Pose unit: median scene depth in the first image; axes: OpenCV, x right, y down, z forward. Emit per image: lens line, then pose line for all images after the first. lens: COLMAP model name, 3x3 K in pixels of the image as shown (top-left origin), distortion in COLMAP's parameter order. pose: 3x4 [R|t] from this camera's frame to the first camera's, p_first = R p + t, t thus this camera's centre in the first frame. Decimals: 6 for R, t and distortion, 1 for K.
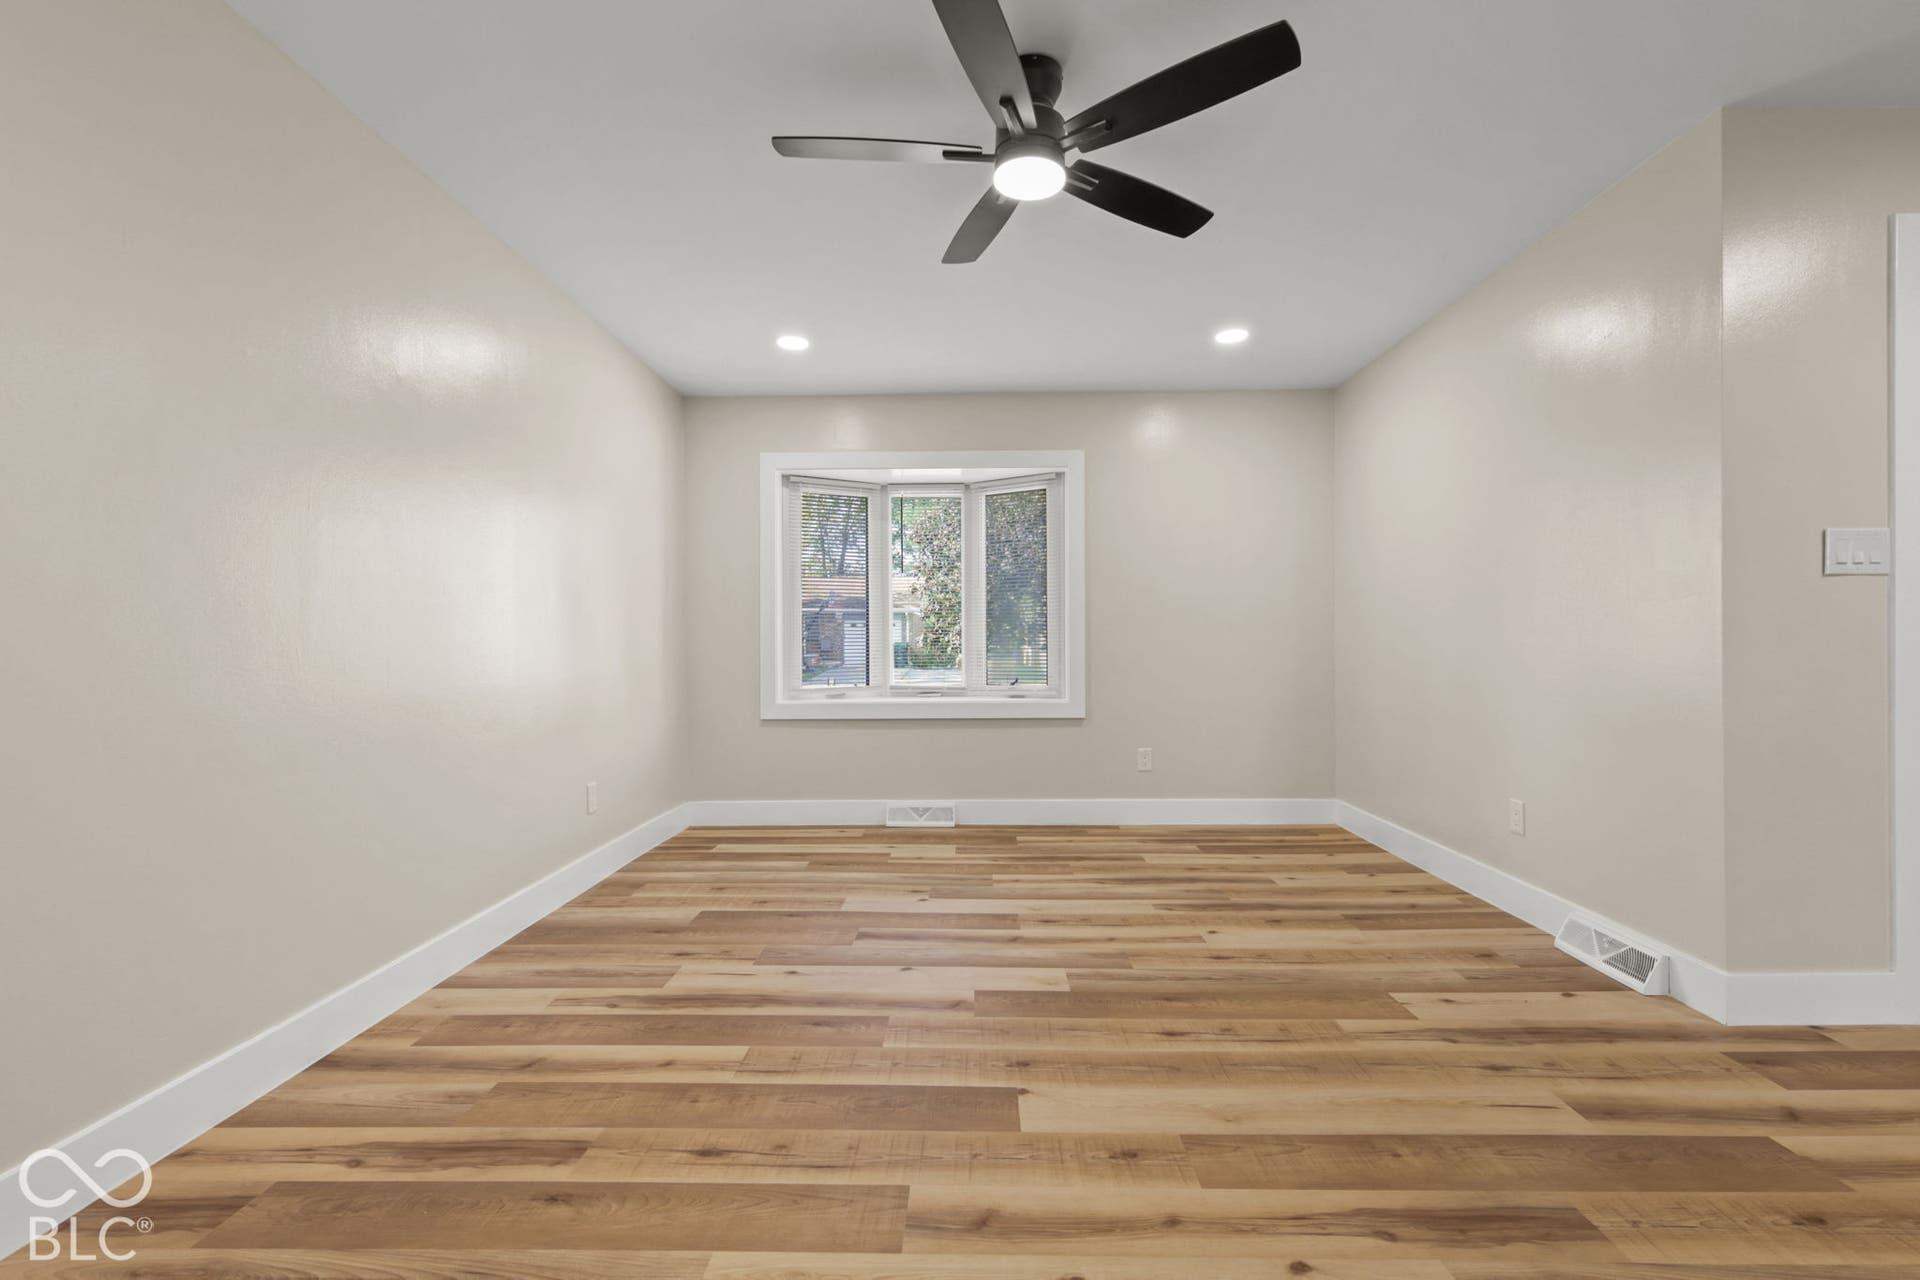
lens RADIAL K [[840.9, 0, 967.3], [0, 840.9, 645.0], [0, 0, 1]] dist [0.003389, -0.000064]
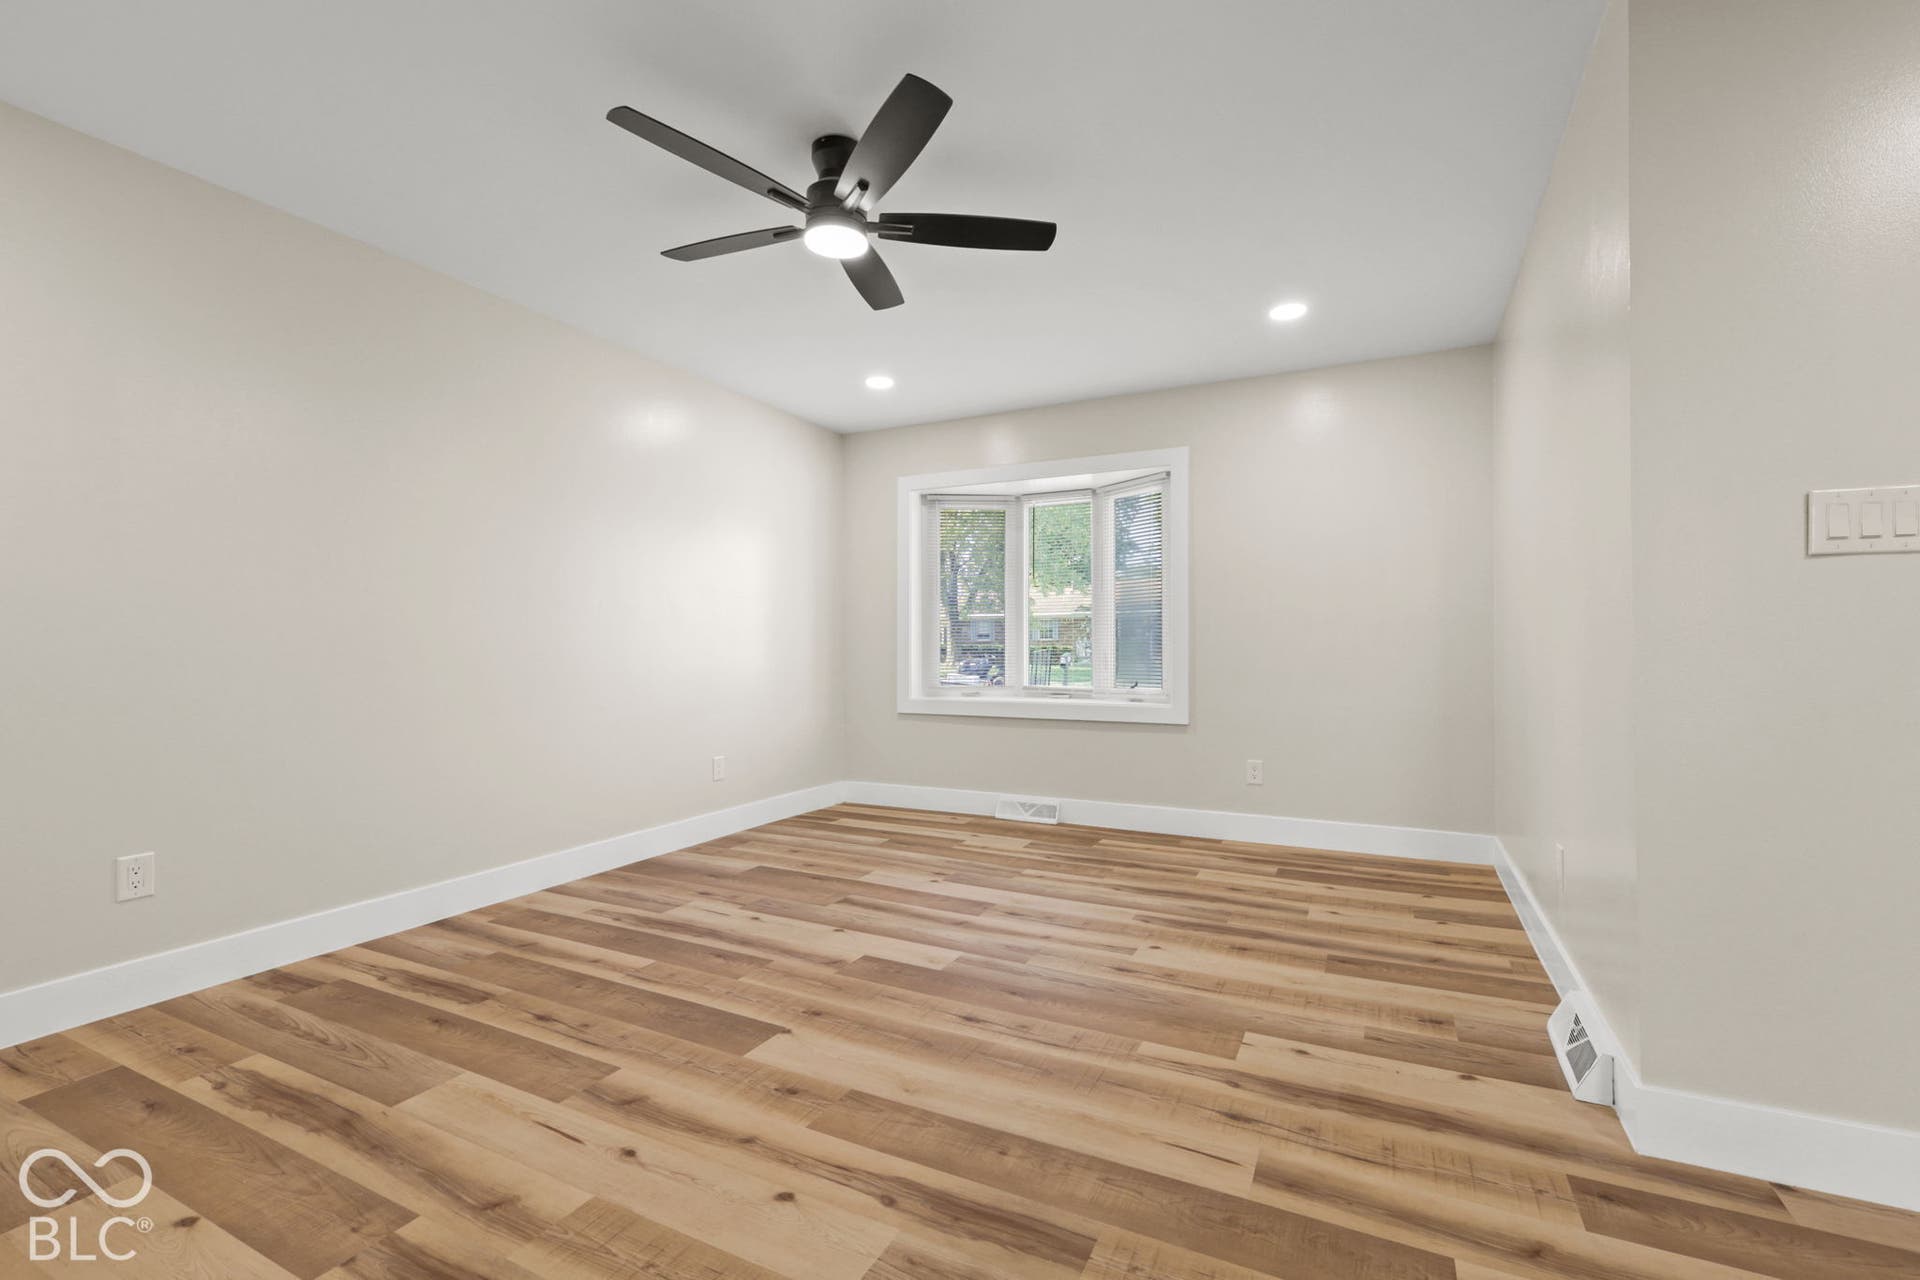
lens RADIAL K [[840.9, 0, 963.7], [0, 840.9, 640.1], [0, 0, 1]] dist [0.003389, -0.000064]
pose [[0.899220, 0.000485, -0.437497, 0.665846], [-0.003972, 0.999967, -0.007057, -0.003674], [0.437479, 0.008083, 0.899192, 0.045541]]
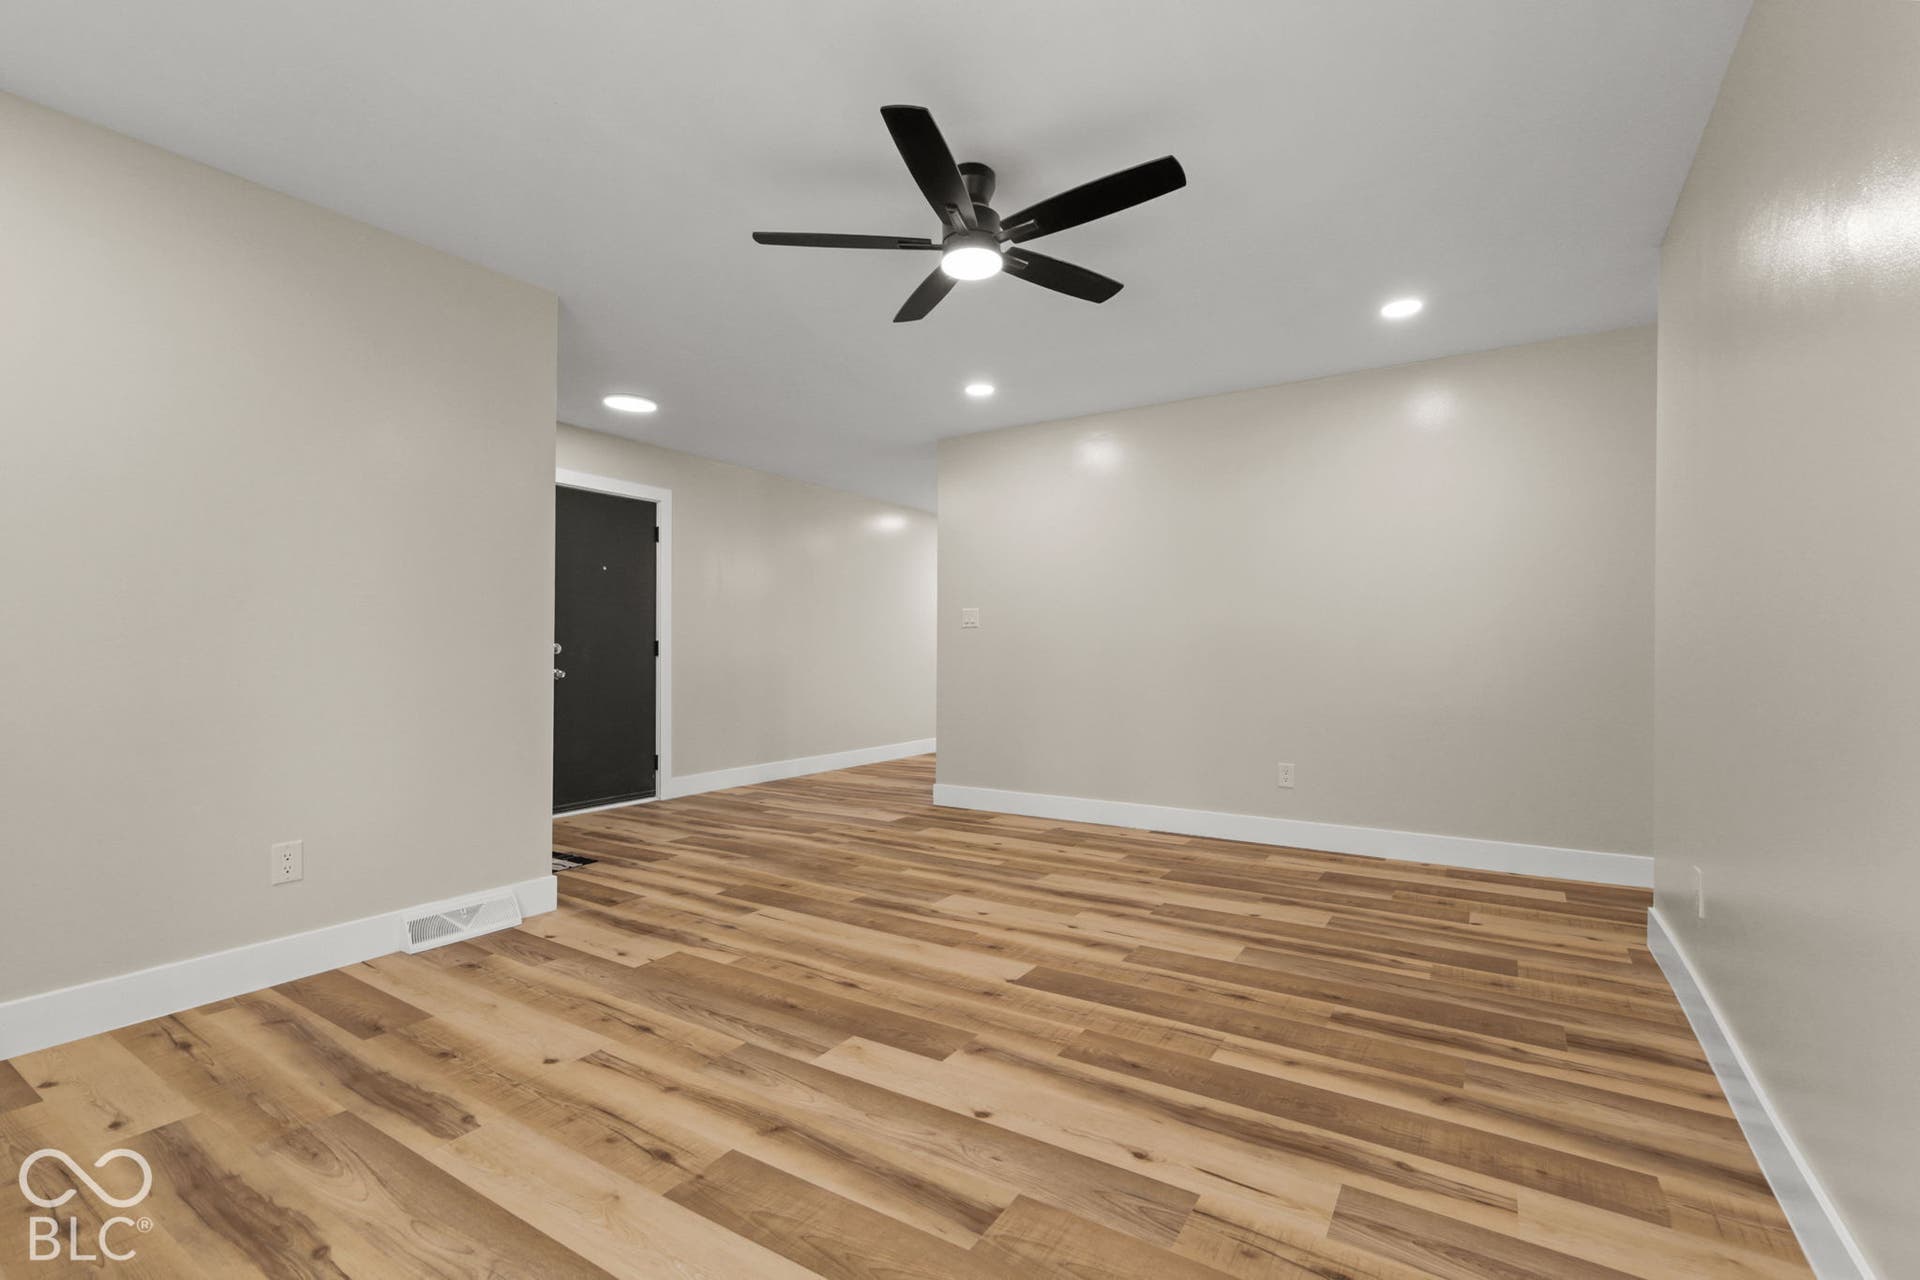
lens RADIAL K [[840.9, 0, 970.1], [0, 840.9, 645.8], [0, 0, 1]] dist [0.003389, -0.000064]
pose [[-0.853548, 0.008414, 0.520946, -0.495593], [0.005677, 0.999960, -0.006850, -0.003285], [-0.520983, -0.002889, -0.853562, 1.837759]]
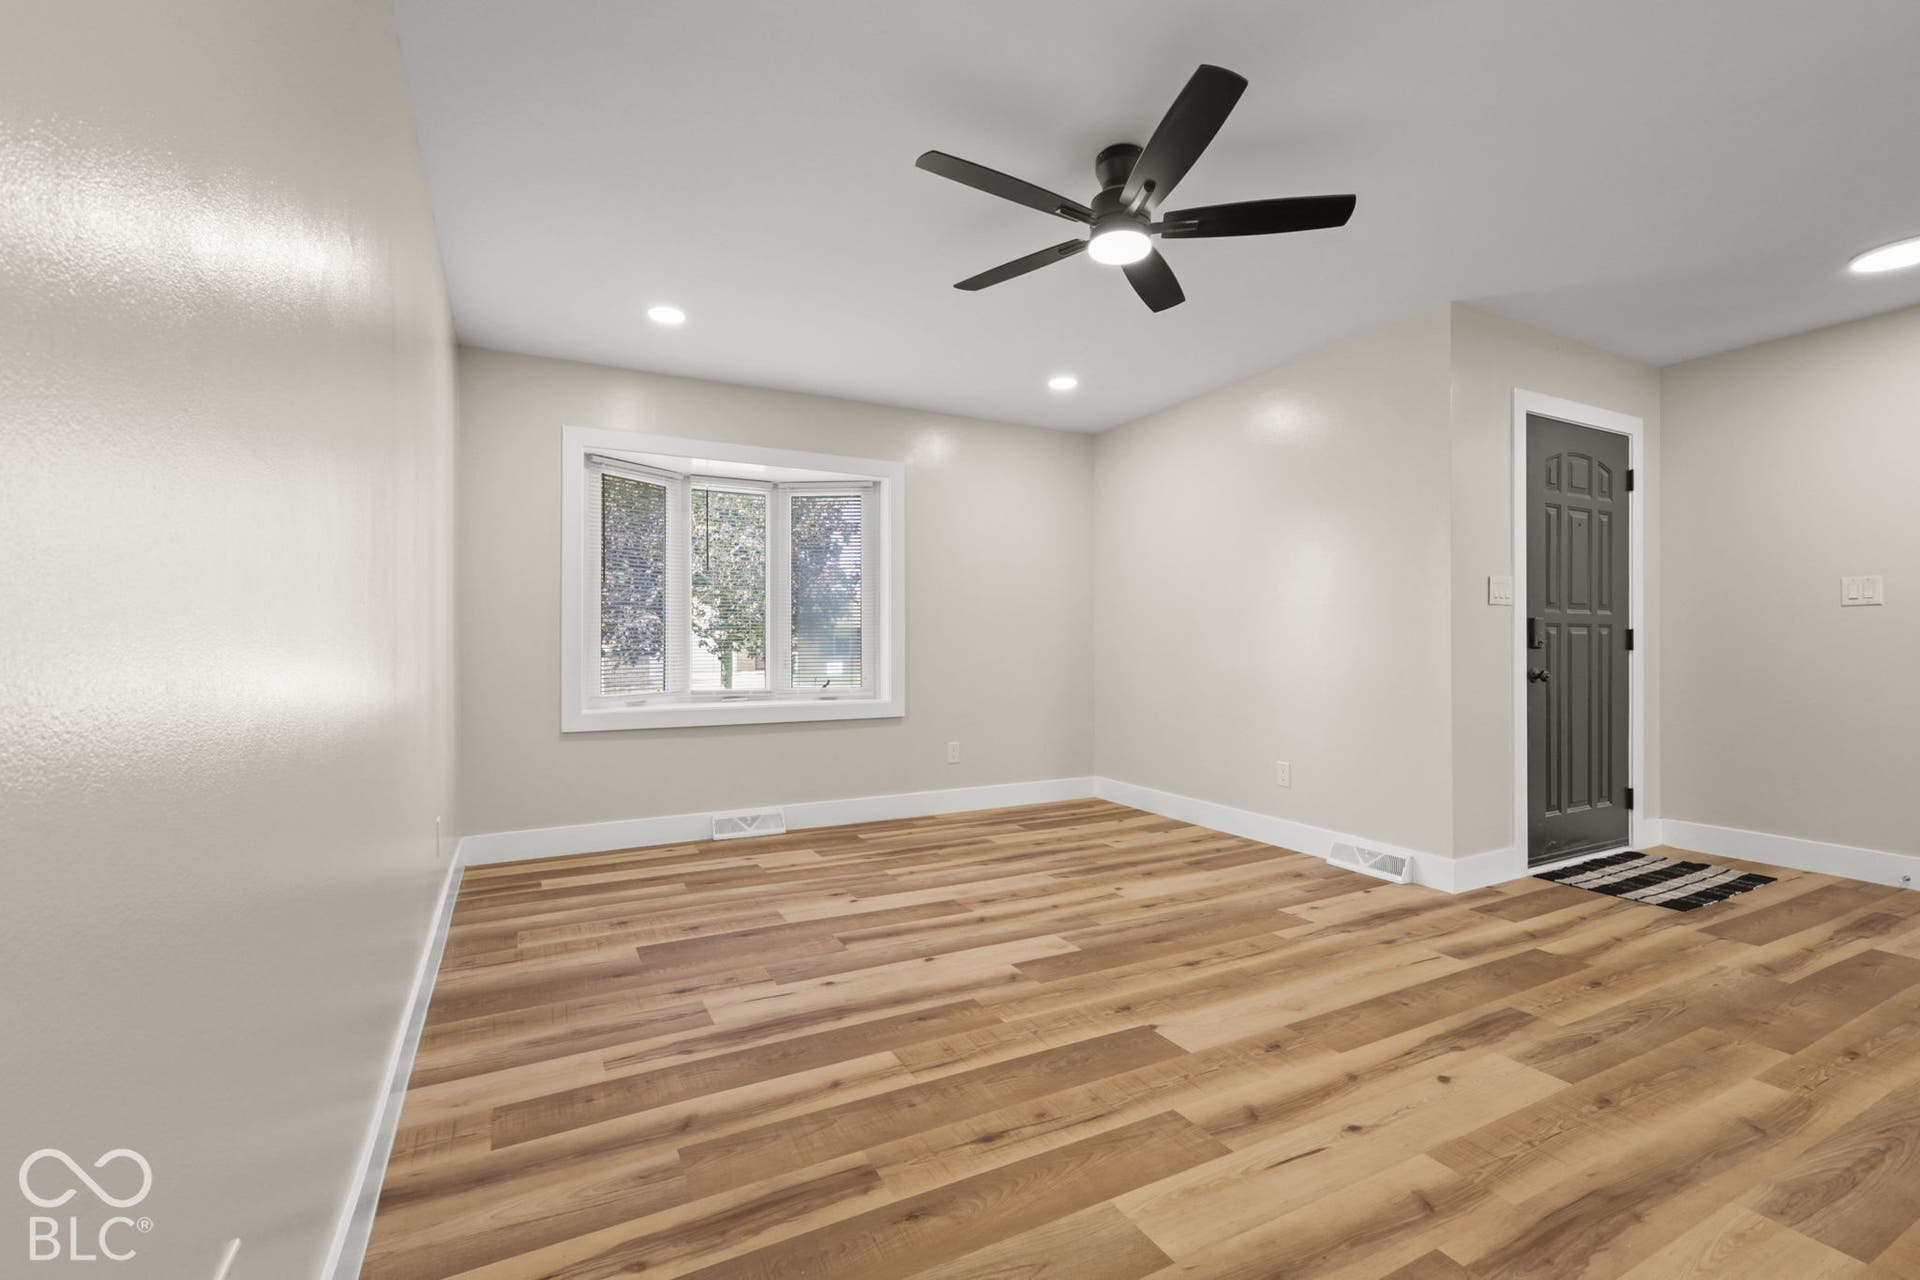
lens RADIAL K [[840.9, 0, 969.2], [0, 840.9, 639.7], [0, 0, 1]] dist [0.003389, -0.000064]
pose [[0.873452, 0.006799, 0.486862, -0.612035], [-0.001783, 0.999940, -0.010765, 0.003056], [-0.486906, 0.008535, 0.873413, 0.078561]]
